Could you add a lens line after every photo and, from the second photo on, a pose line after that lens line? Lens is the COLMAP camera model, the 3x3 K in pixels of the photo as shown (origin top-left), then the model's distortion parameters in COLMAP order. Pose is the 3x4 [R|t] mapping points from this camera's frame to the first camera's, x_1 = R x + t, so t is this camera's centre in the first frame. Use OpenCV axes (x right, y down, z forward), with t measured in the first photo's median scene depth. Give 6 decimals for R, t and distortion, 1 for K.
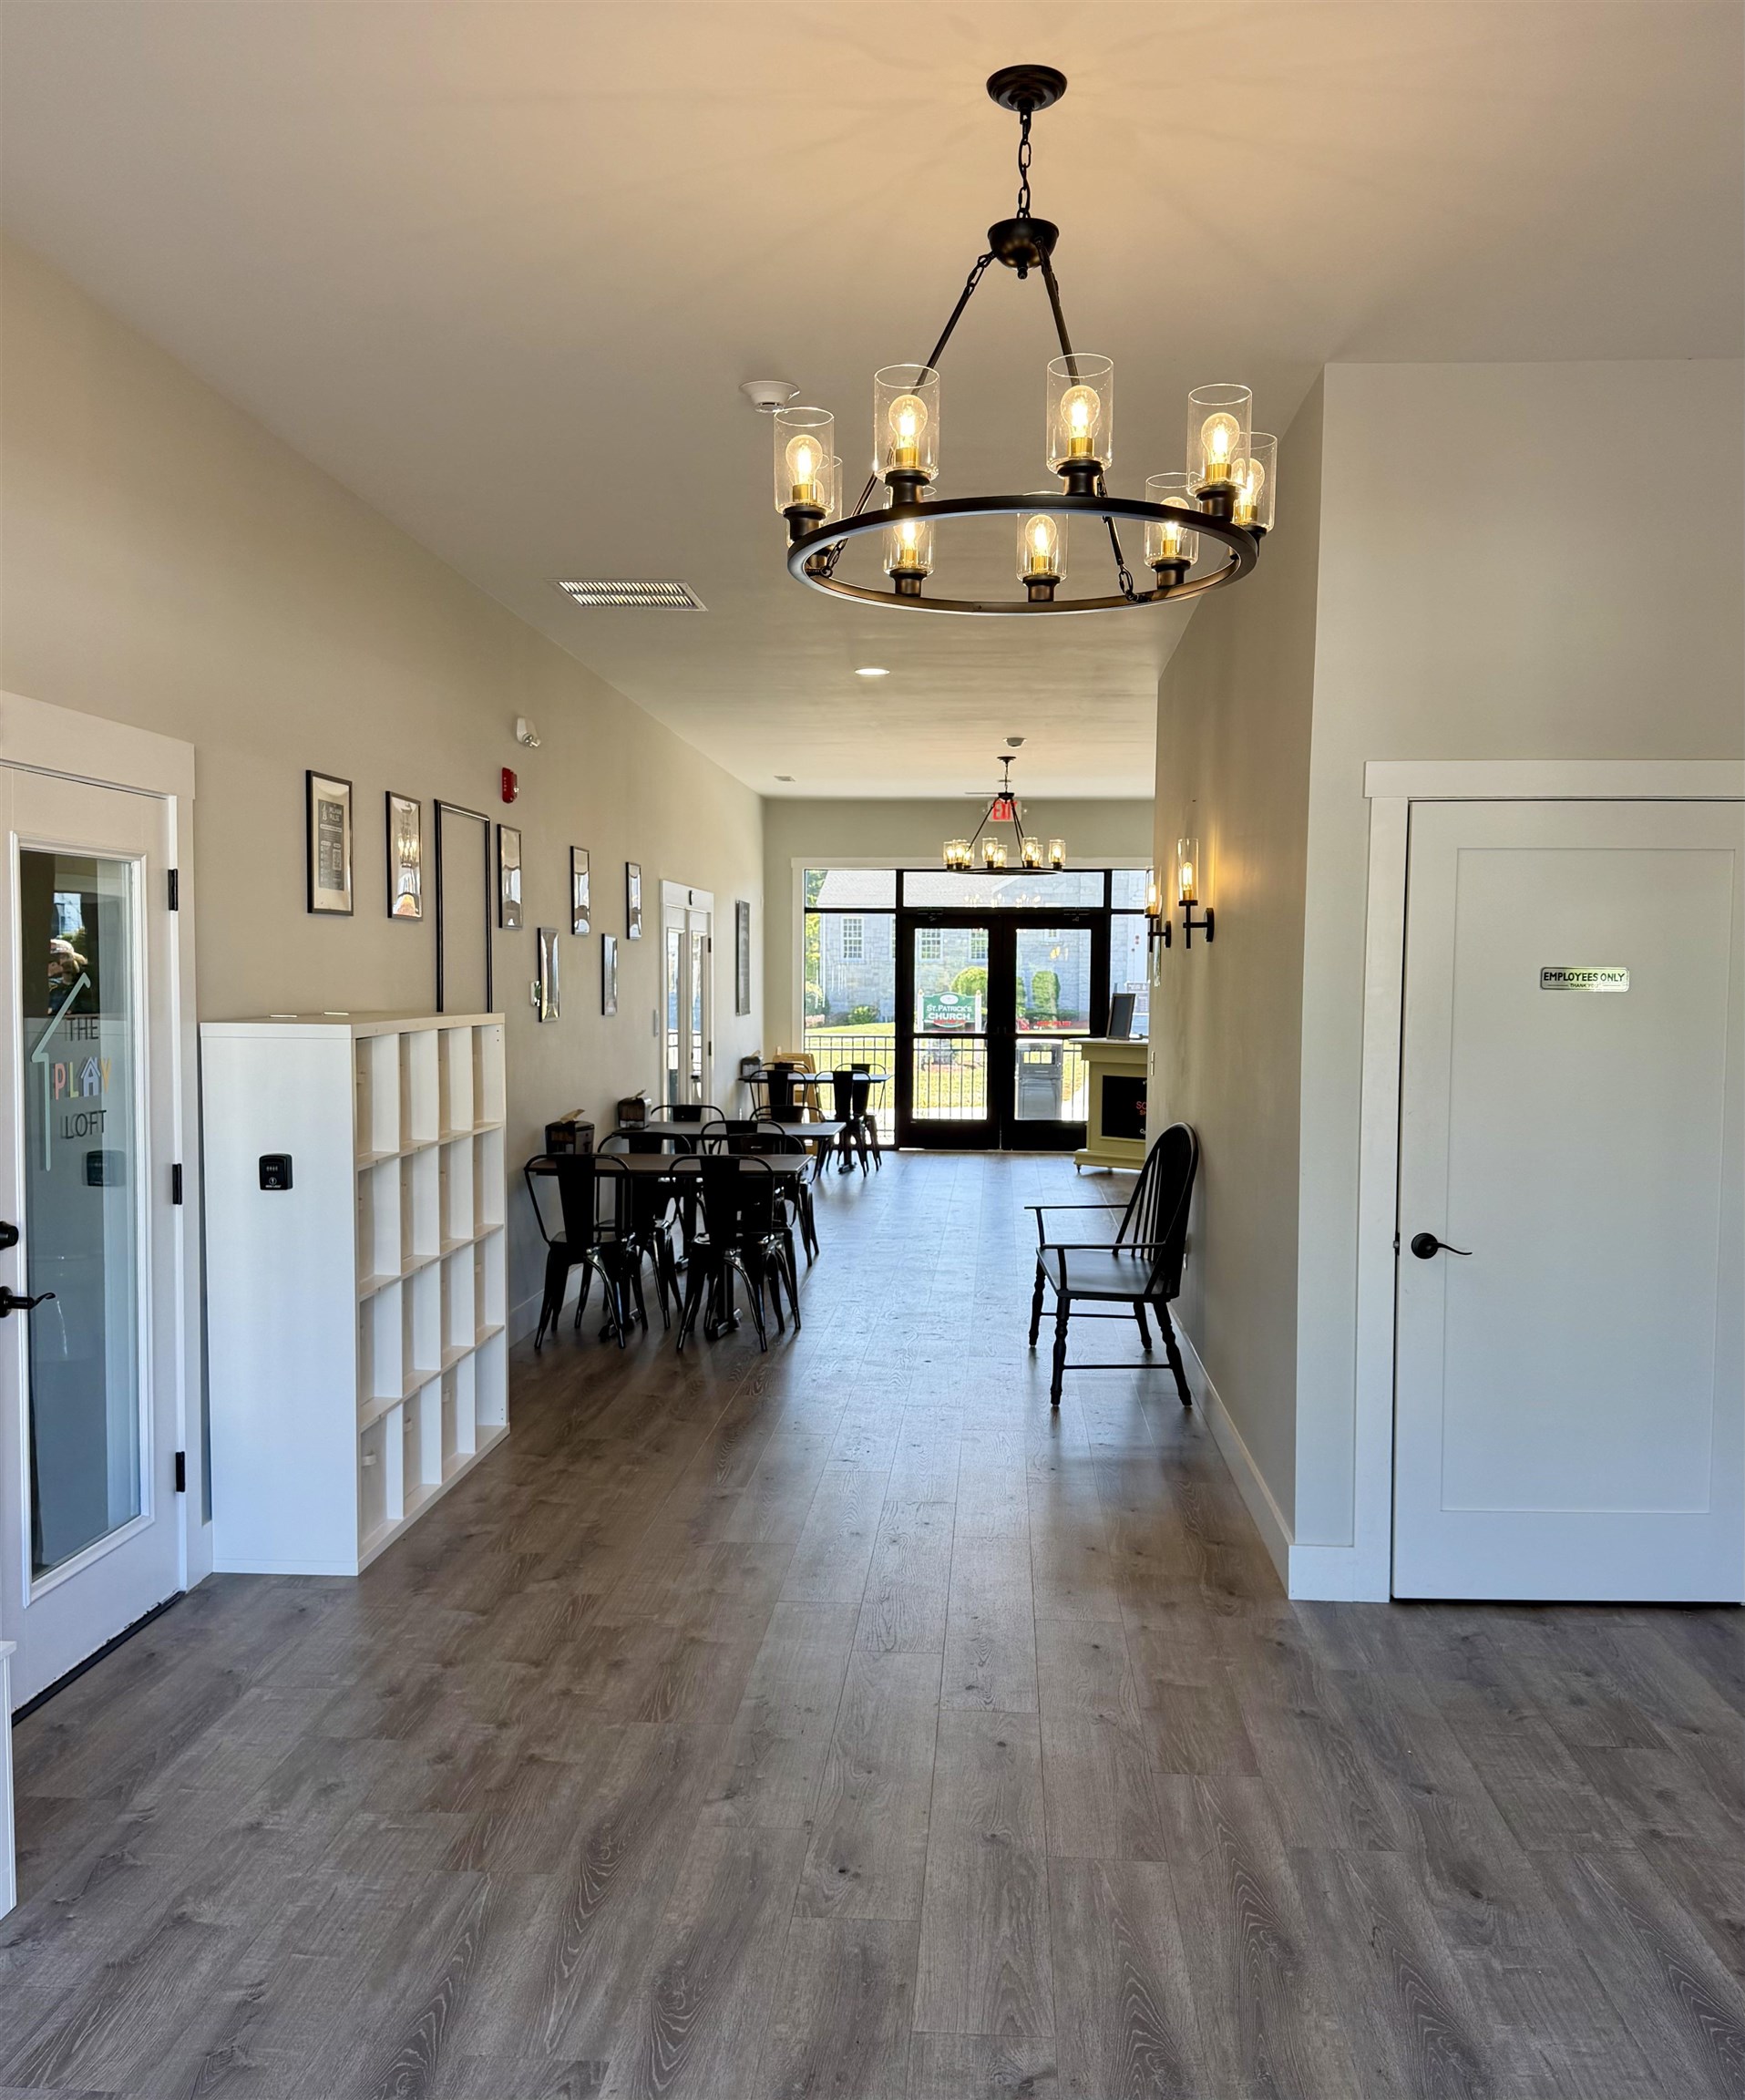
lens RADIAL K [[1800.1, 0, 924.3], [0, 1800.1, 1115.4], [0, 0, 1]] dist [0.062476, -0.139334]
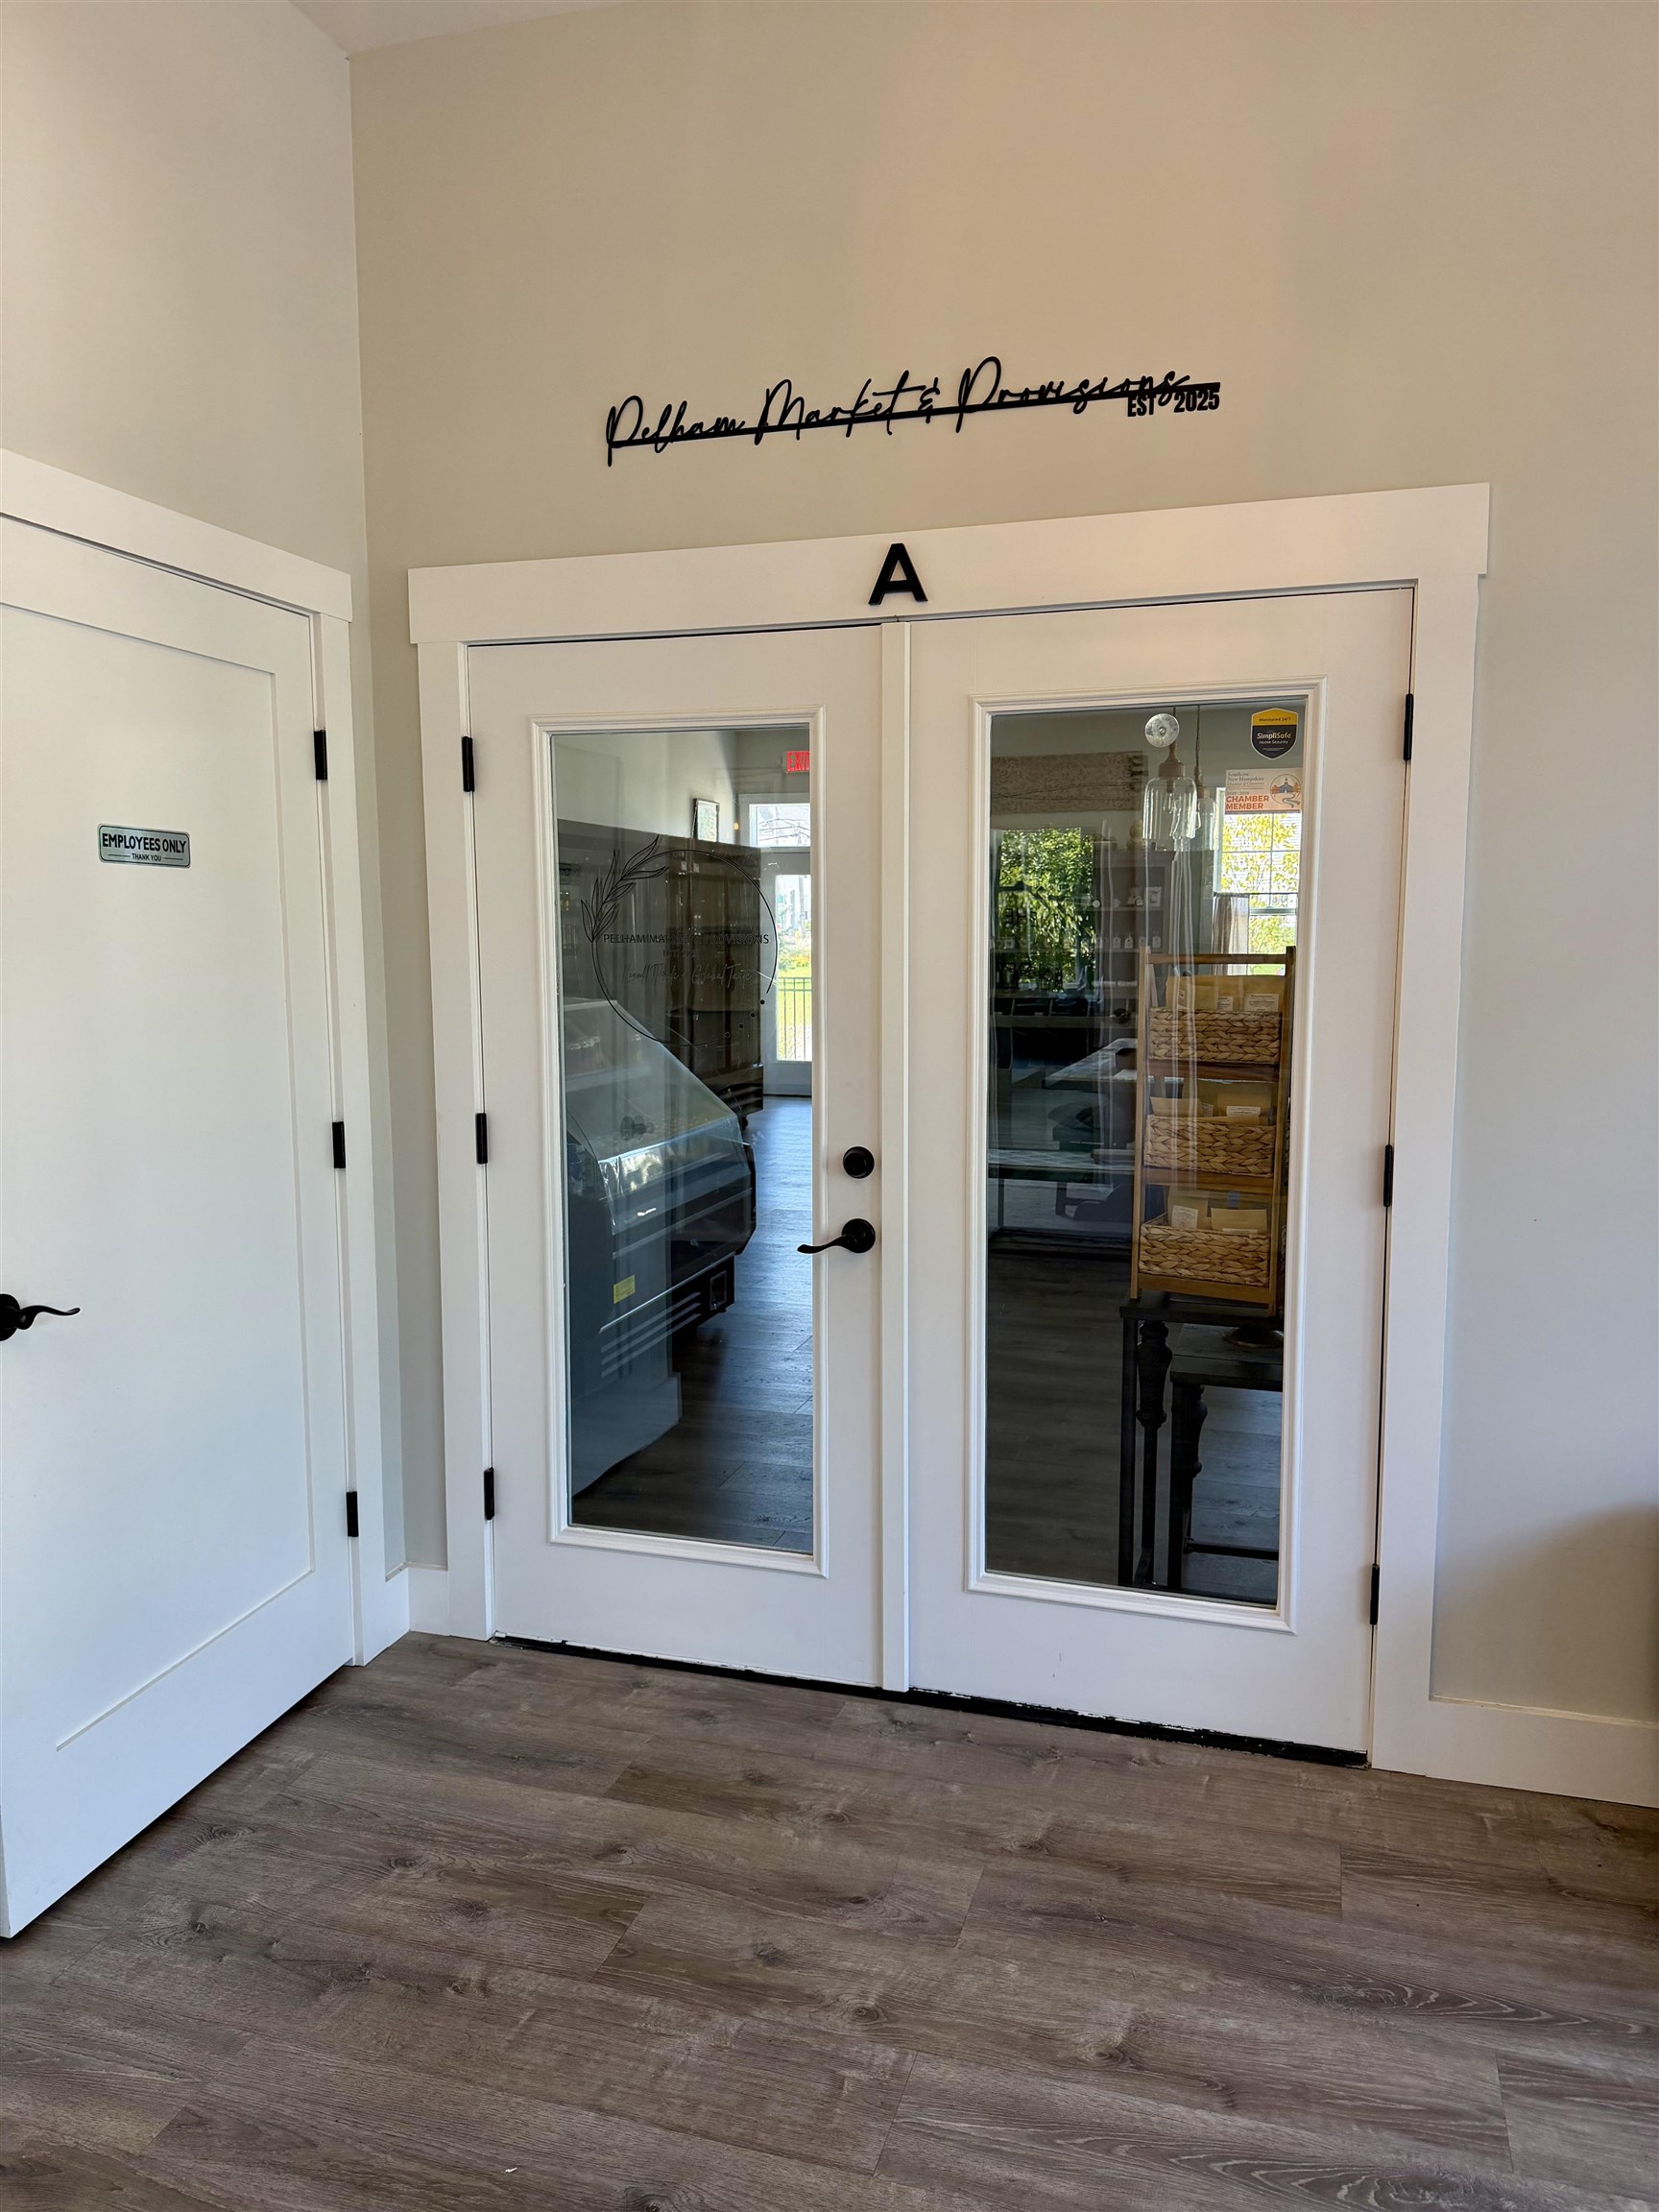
lens RADIAL K [[1543.1, 0, 824.3], [0, 1543.1, 1117.6], [0, 0, 1]] dist [0.037114, -0.050531]
pose [[0.243664, -0.125133, 0.961753, -0.123235], [0.080508, 0.990829, 0.108519, -0.022198], [-0.966513, 0.050986, 0.251503, 0.674729]]
